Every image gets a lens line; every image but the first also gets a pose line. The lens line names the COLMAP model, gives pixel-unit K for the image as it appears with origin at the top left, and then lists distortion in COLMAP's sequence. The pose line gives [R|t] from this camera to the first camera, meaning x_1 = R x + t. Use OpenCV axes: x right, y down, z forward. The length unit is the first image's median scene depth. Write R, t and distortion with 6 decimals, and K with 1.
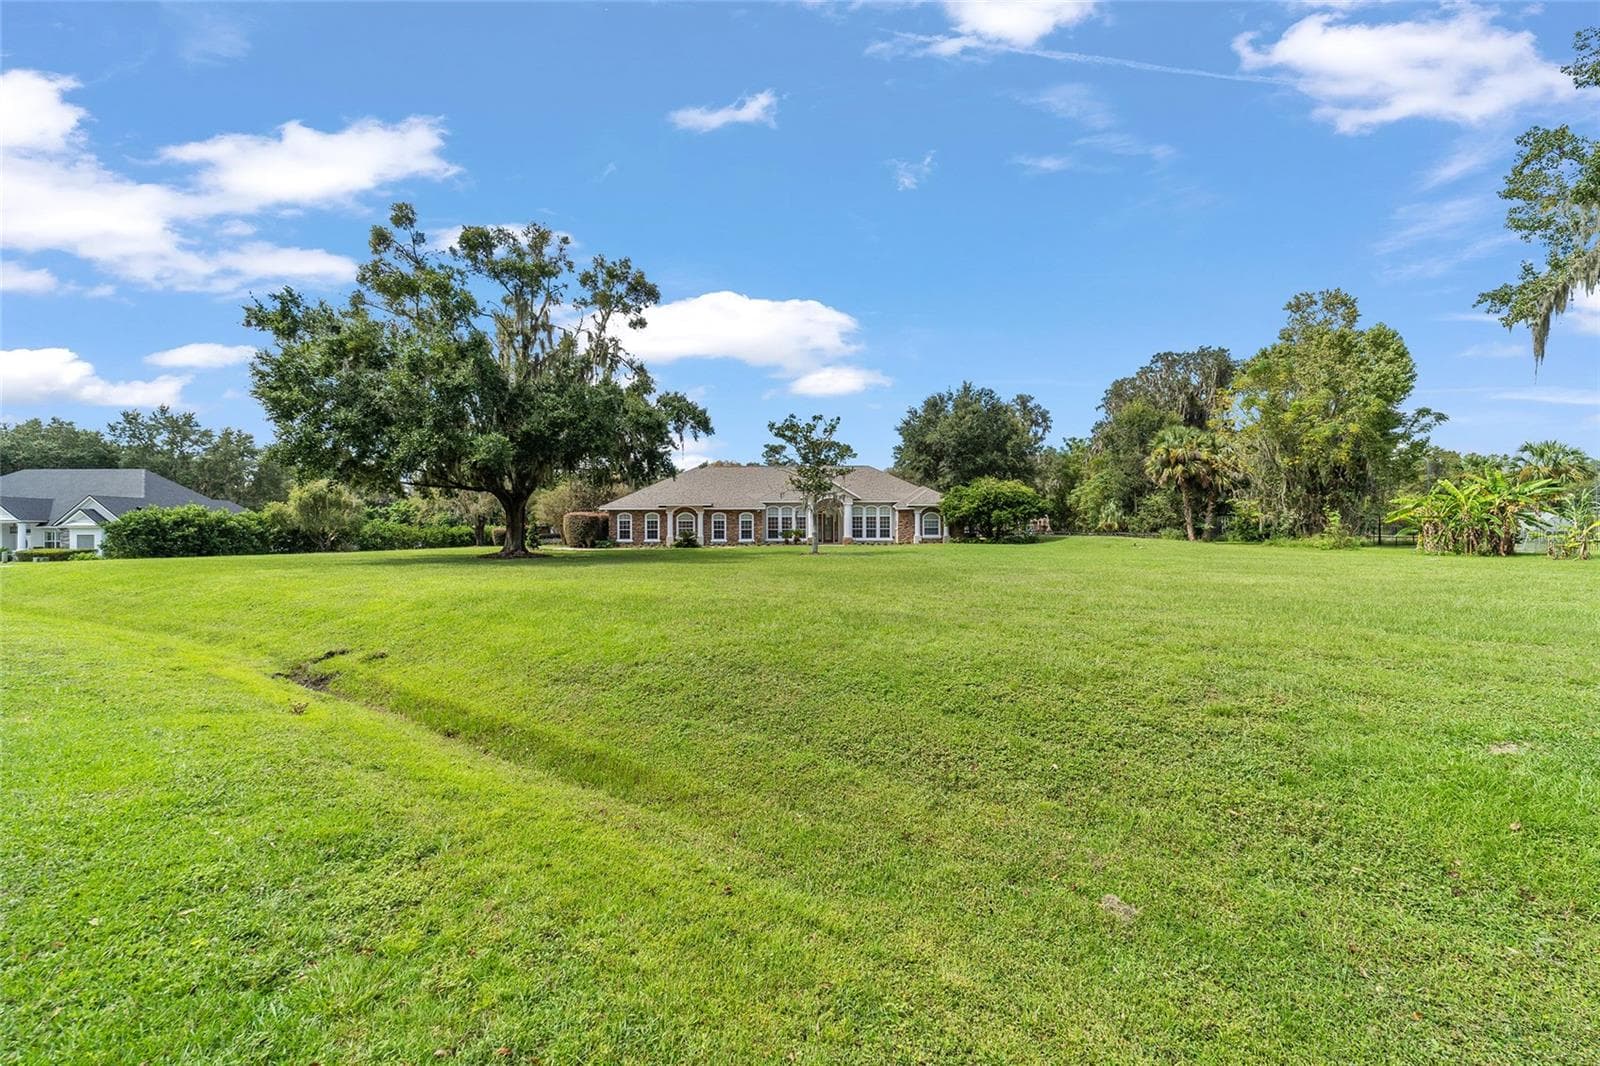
lens RADIAL K [[609.6, 0, 795.8], [0, 609.6, 525.2], [0, 0, 1]] dist [-0.017241, 0.008671]
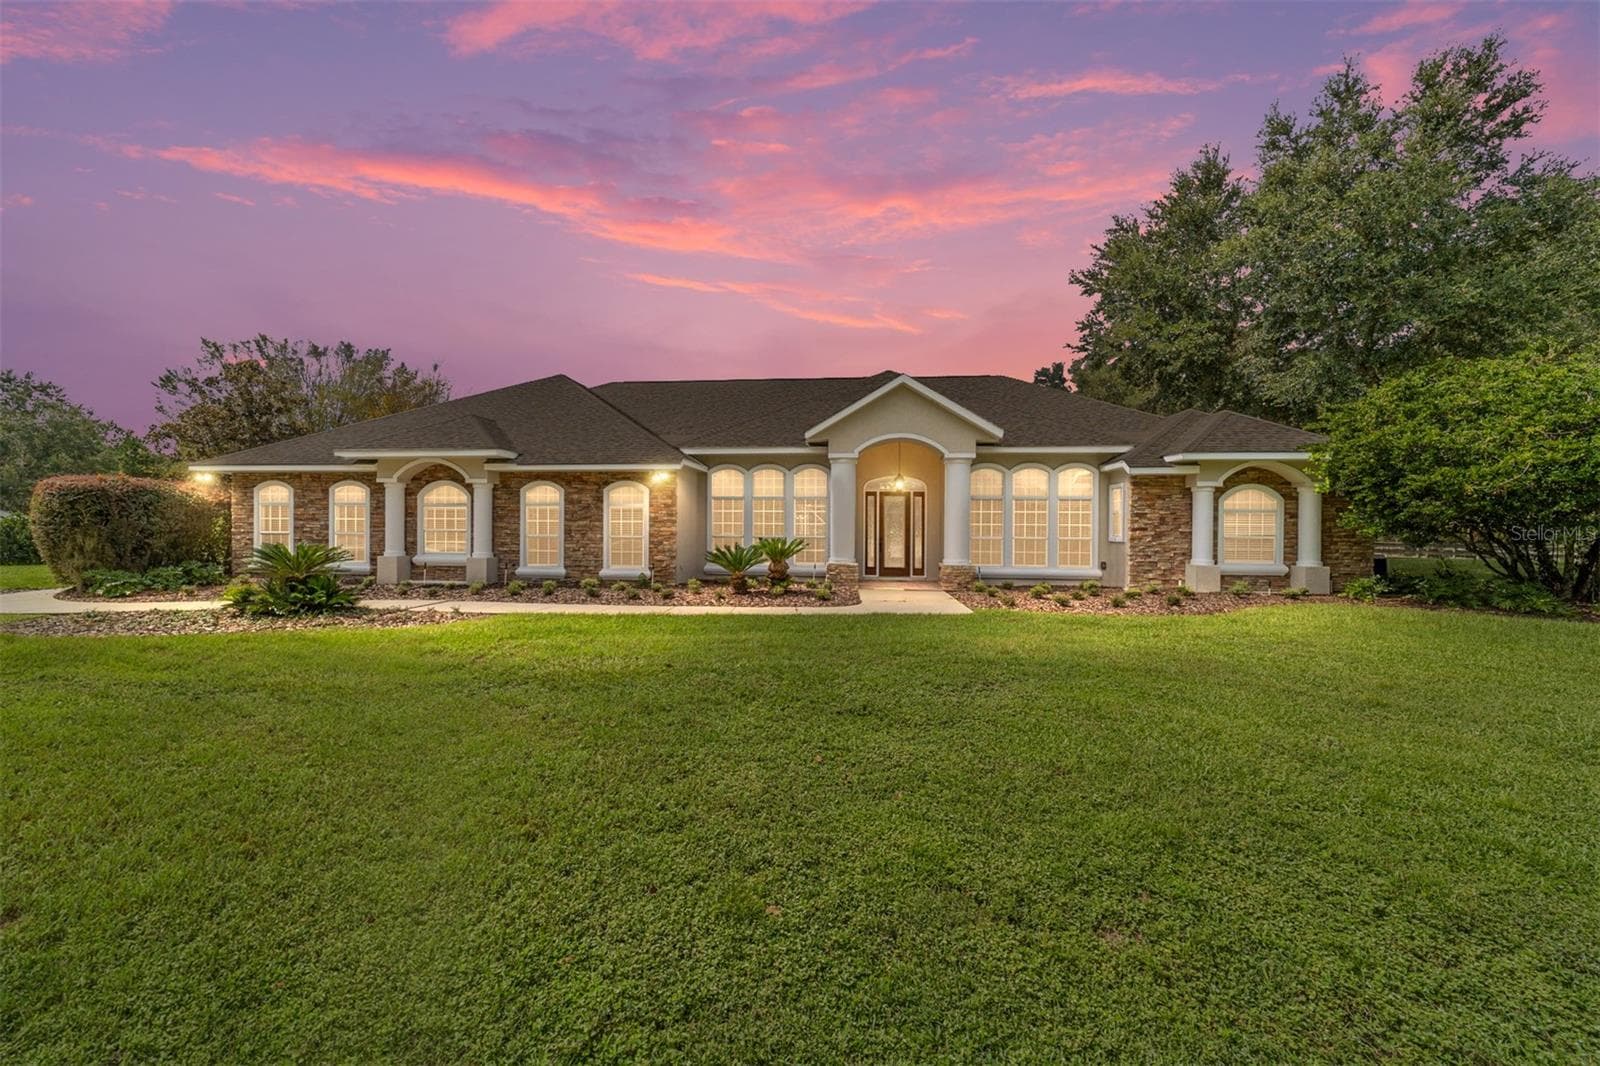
lens RADIAL K [[609.6, 0, 795.8], [0, 609.6, 525.2], [0, 0, 1]] dist [-0.017241, 0.008671]
pose [[0.992838, 0.011025, -0.118955, 0.040849], [-0.010304, 0.999925, 0.006674, -0.001560], [0.119020, -0.005401, 0.992877, 0.689753]]
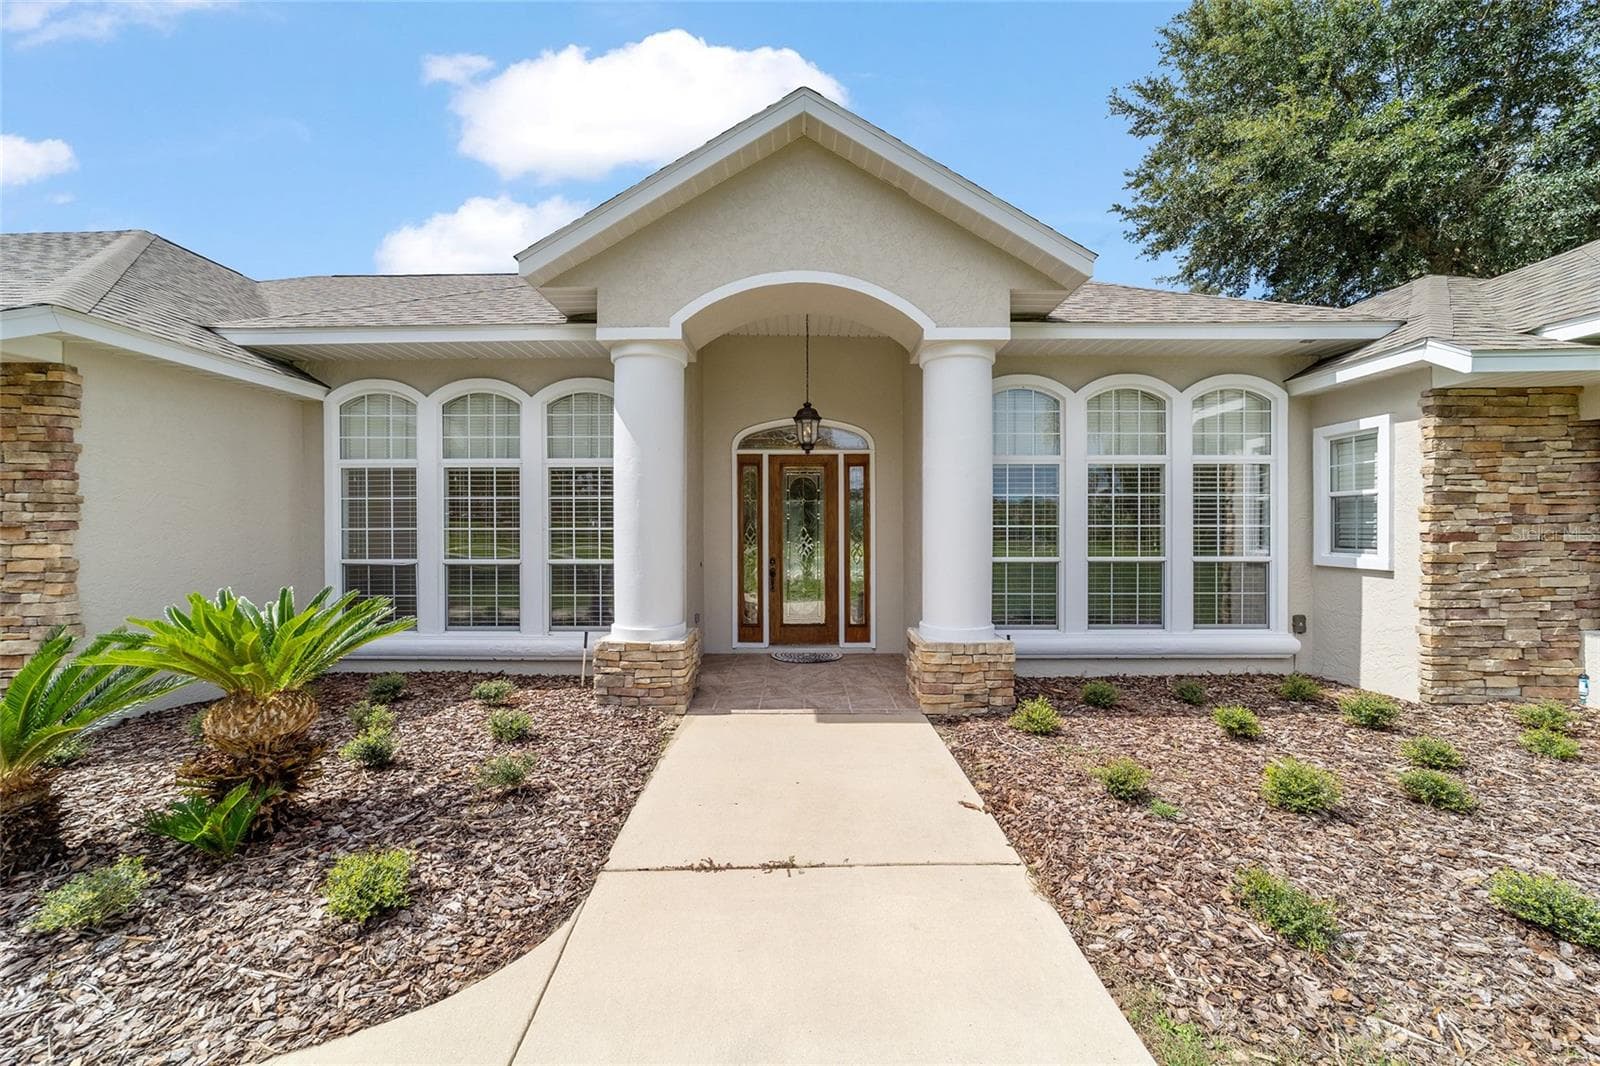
lens RADIAL K [[609.6, 0, 795.8], [0, 609.6, 525.2], [0, 0, 1]] dist [-0.017241, 0.008671]
pose [[0.999462, 0.001763, -0.032737, 0.059341], [-0.001615, 0.999988, 0.004560, -0.001663], [0.032745, -0.004505, 0.999454, 0.895052]]
